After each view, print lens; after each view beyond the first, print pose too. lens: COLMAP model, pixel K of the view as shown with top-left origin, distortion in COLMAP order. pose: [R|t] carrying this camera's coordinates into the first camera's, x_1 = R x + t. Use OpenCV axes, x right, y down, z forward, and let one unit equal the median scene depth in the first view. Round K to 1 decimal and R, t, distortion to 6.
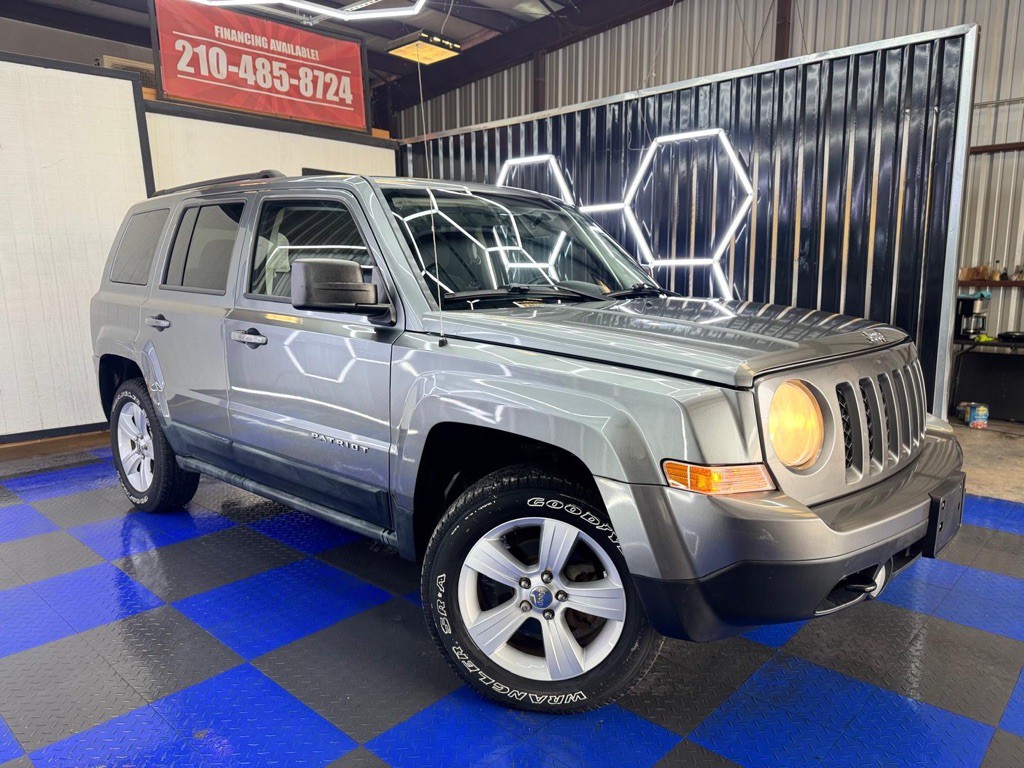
lens RADIAL K [[722.3, 0, 511.6], [0, 722.3, 386.3], [0, 0, 1]] dist [0.033900, -0.027562]
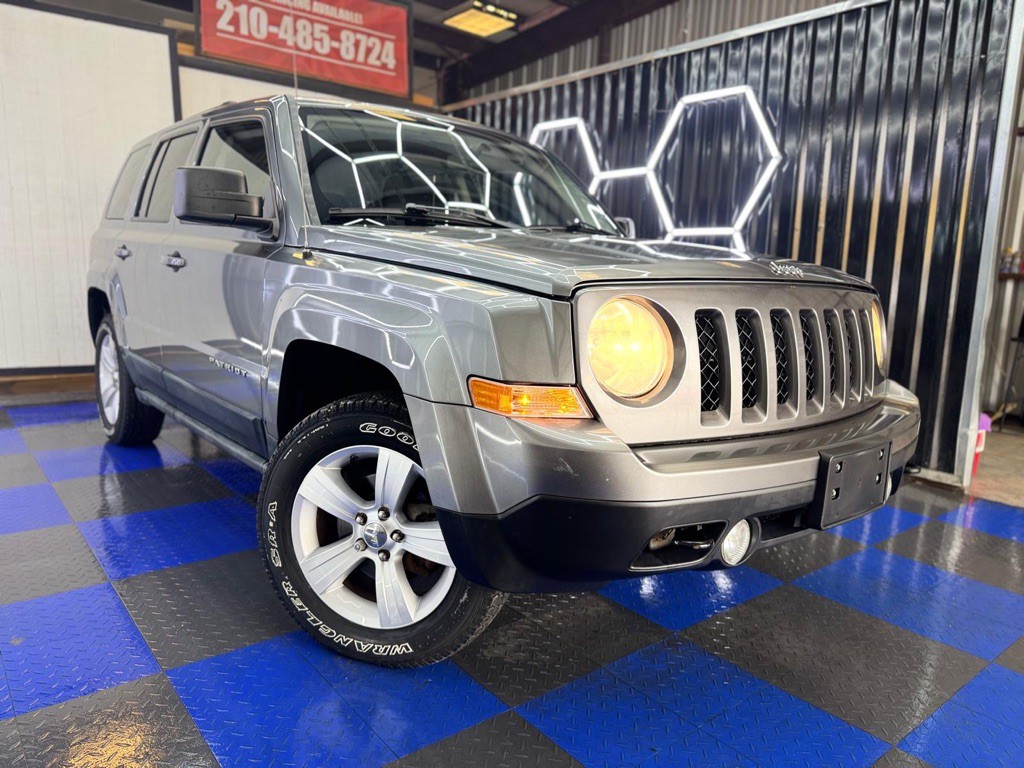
lens RADIAL K [[722.3, 0, 508.3], [0, 722.3, 377.0], [0, 0, 1]] dist [0.033900, -0.027562]
pose [[0.988960, 0.067005, -0.132168, 0.133379], [-0.068125, 0.997669, -0.003965, 0.036645], [0.131595, 0.012925, 0.991219, 0.052301]]
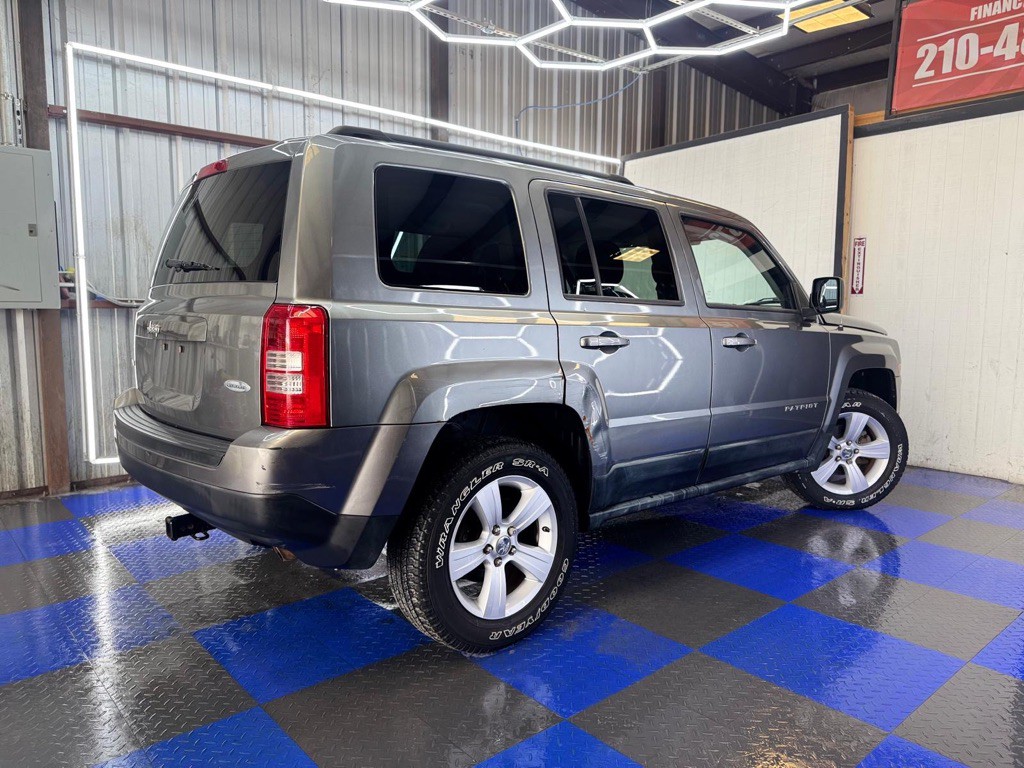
lens RADIAL K [[722.3, 0, 513.2], [0, 722.3, 386.1], [0, 0, 1]] dist [0.033900, -0.027562]
pose [[-0.104118, 0.112280, -0.988207, 0.660206], [-0.162419, 0.978349, 0.128273, -0.099616], [0.981213, 0.173859, -0.083628, 0.747565]]
